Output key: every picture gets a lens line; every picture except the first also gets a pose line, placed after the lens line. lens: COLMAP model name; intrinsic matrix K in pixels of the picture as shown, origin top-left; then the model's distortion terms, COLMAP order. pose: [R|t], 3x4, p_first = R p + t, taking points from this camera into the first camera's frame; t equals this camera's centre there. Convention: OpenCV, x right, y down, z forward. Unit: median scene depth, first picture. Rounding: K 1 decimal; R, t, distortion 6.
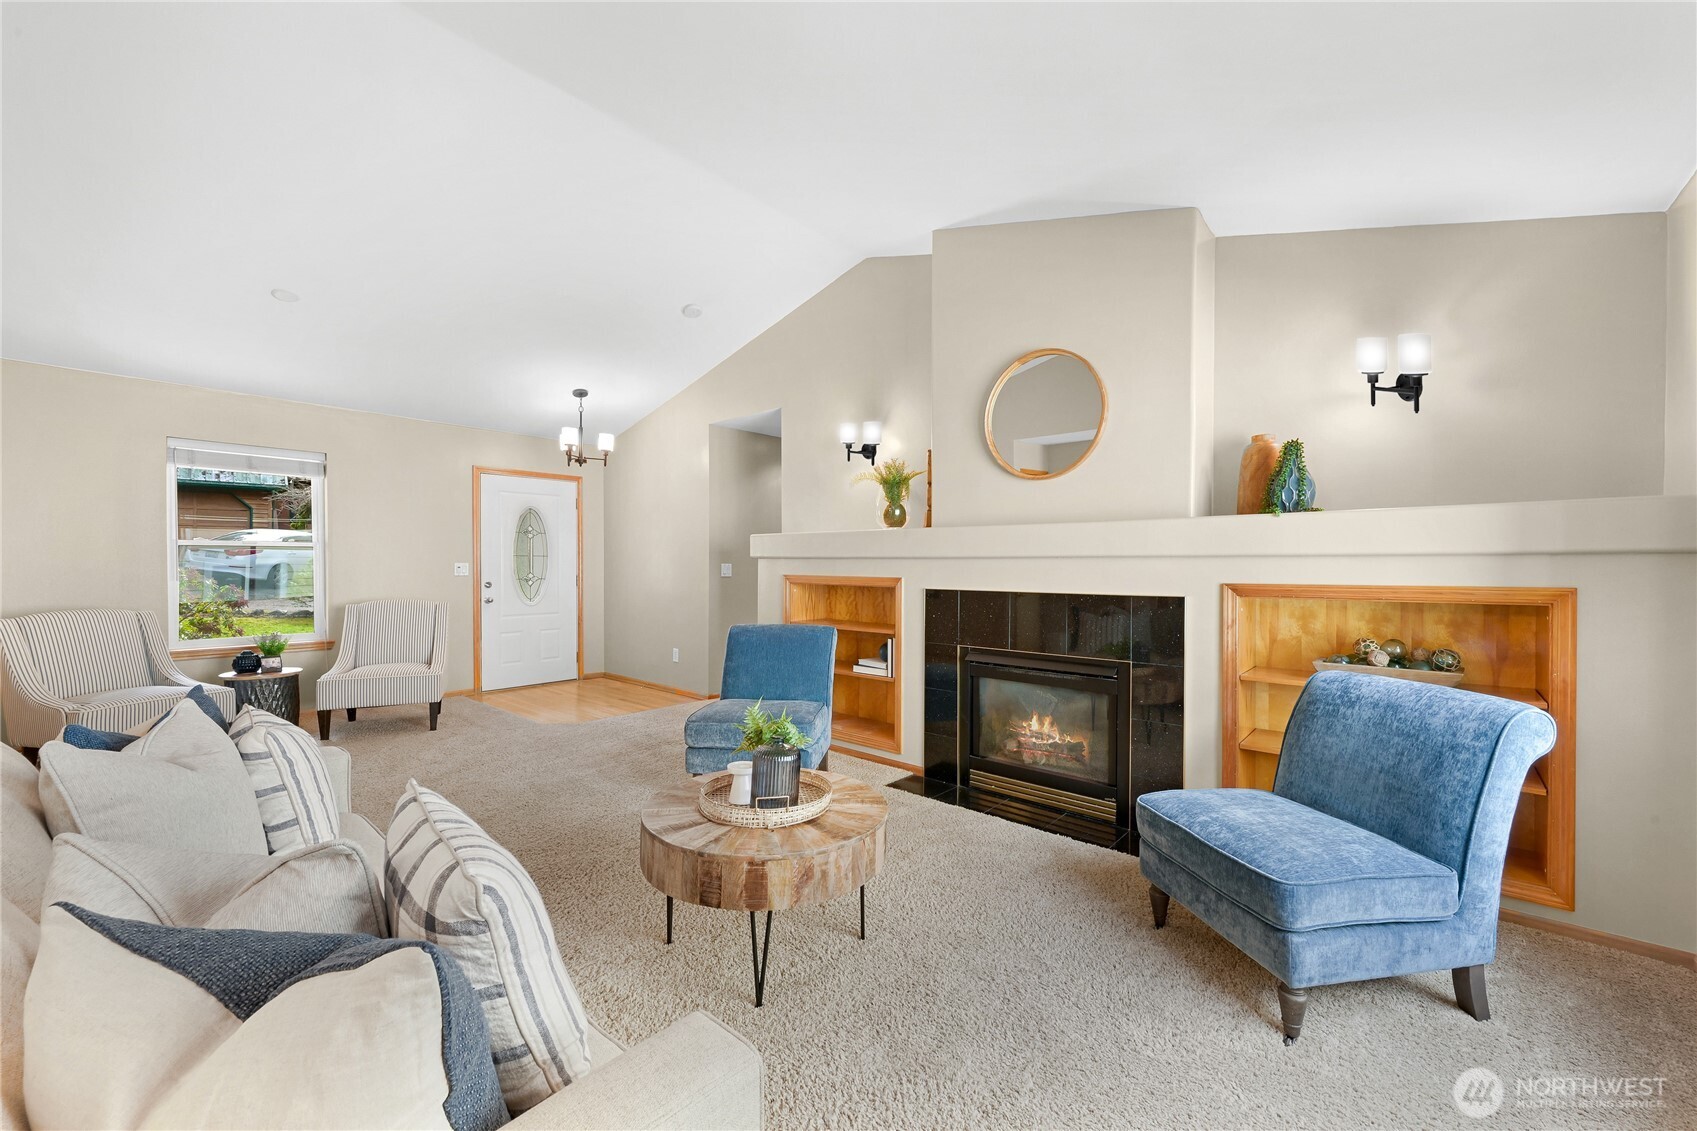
lens RADIAL K [[670.3, 0, 851.3], [0, 670.3, 570.5], [0, 0, 1]] dist [0.002364, -0.001817]
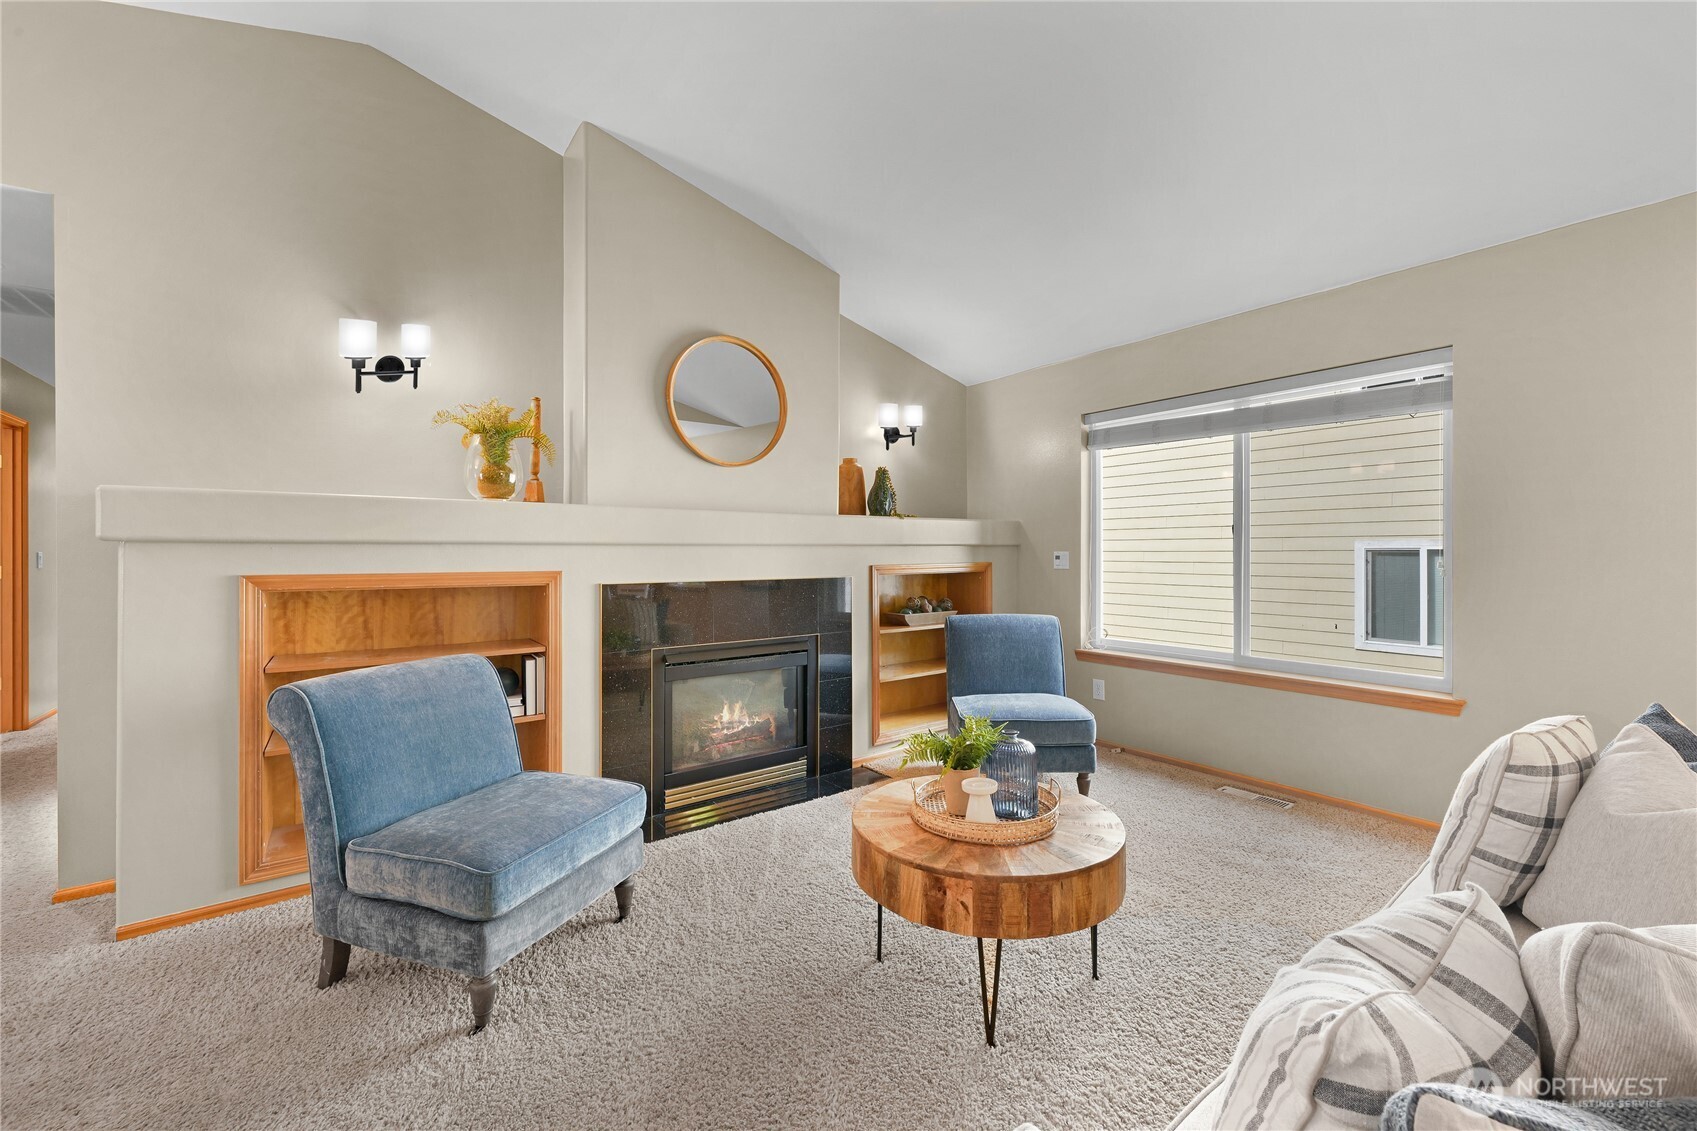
lens RADIAL K [[670.3, 0, 854.9], [0, 670.3, 550.6], [0, 0, 1]] dist [0.002364, -0.001817]
pose [[0.207938, 0.000261, 0.978142, -0.657385], [0.013413, 0.999905, -0.003118, -0.006032], [-0.978050, 0.013768, 0.207914, 0.619772]]
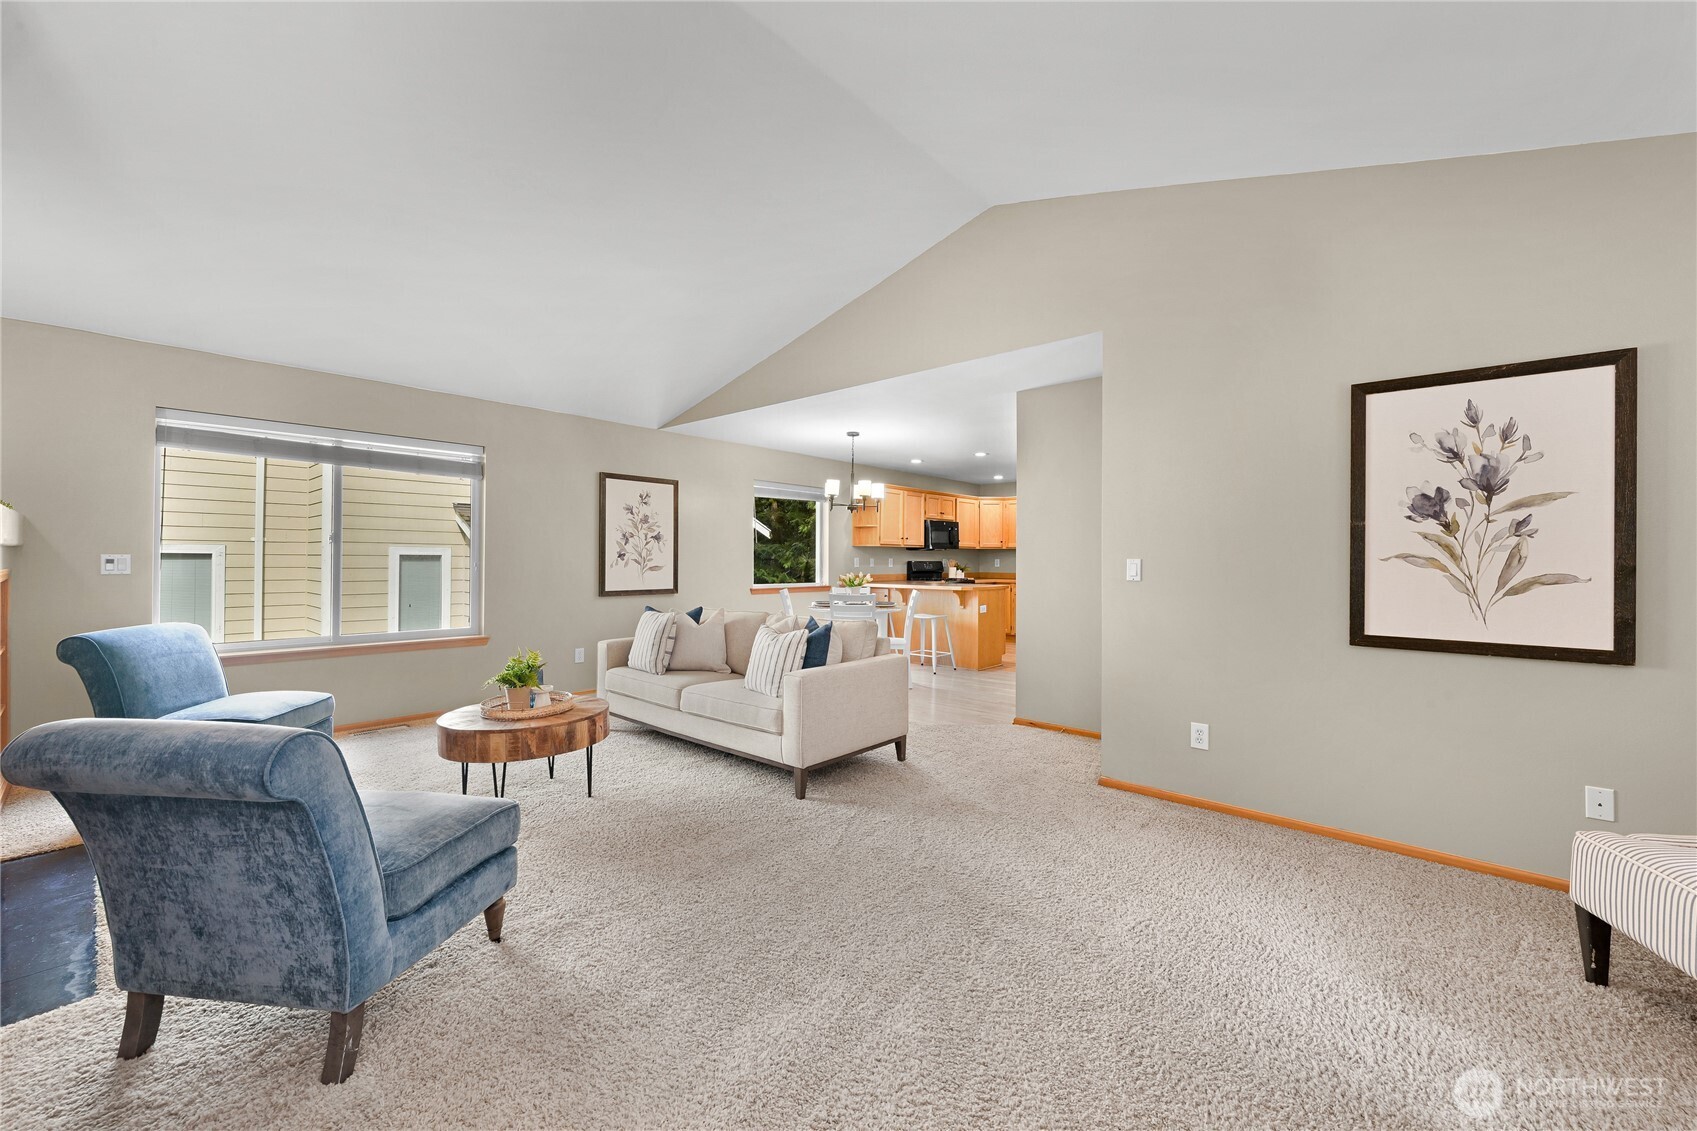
lens RADIAL K [[670.3, 0, 872.7], [0, 670.3, 558.7], [0, 0, 1]] dist [0.002364, -0.001817]
pose [[-0.999909, -0.009017, -0.010000, -0.570128], [-0.009132, 0.999892, 0.011530, -0.020125], [0.009895, 0.011620, -0.999884, 1.625457]]
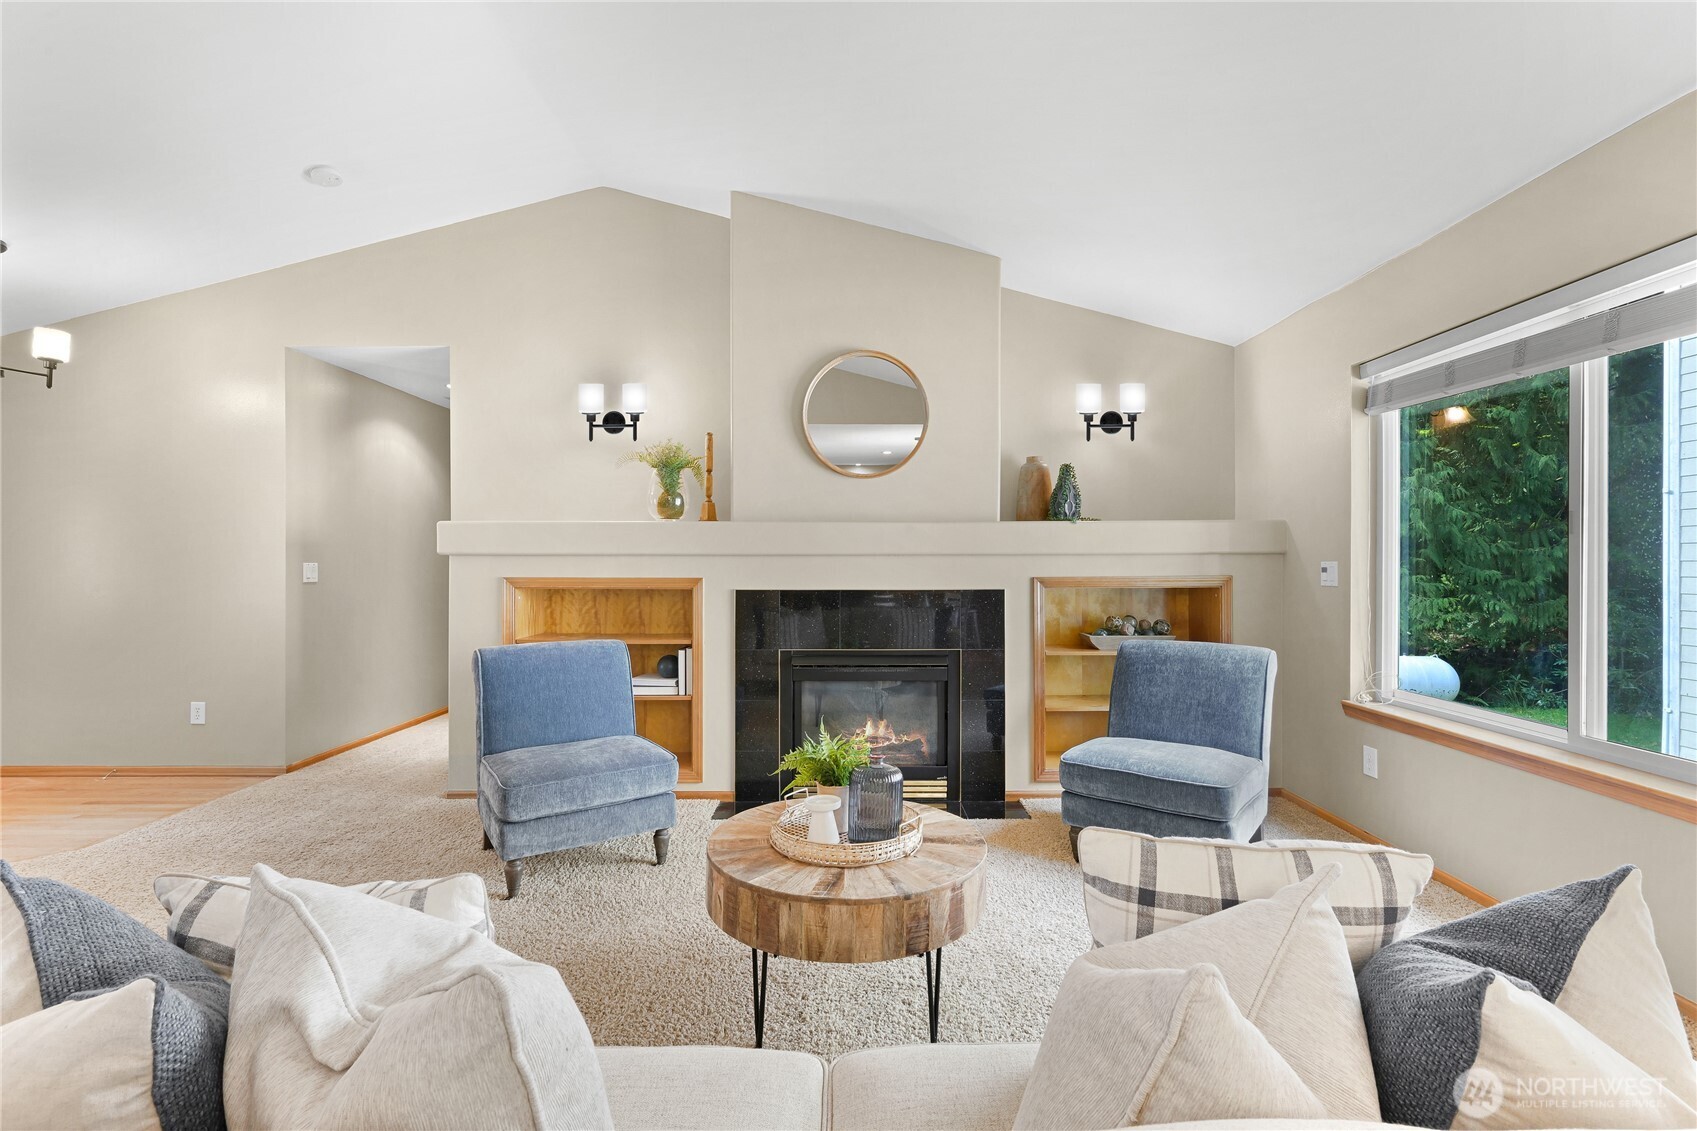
lens RADIAL K [[740.2, 0, 867.1], [0, 740.2, 562.5], [0, 0, 1]] dist [0.003864, 0.000388]
pose [[0.749175, -0.003183, 0.662364, -0.460933], [0.009448, 0.999938, -0.005882, -0.001884], [-0.662305, 0.010664, 0.749159, 0.161839]]
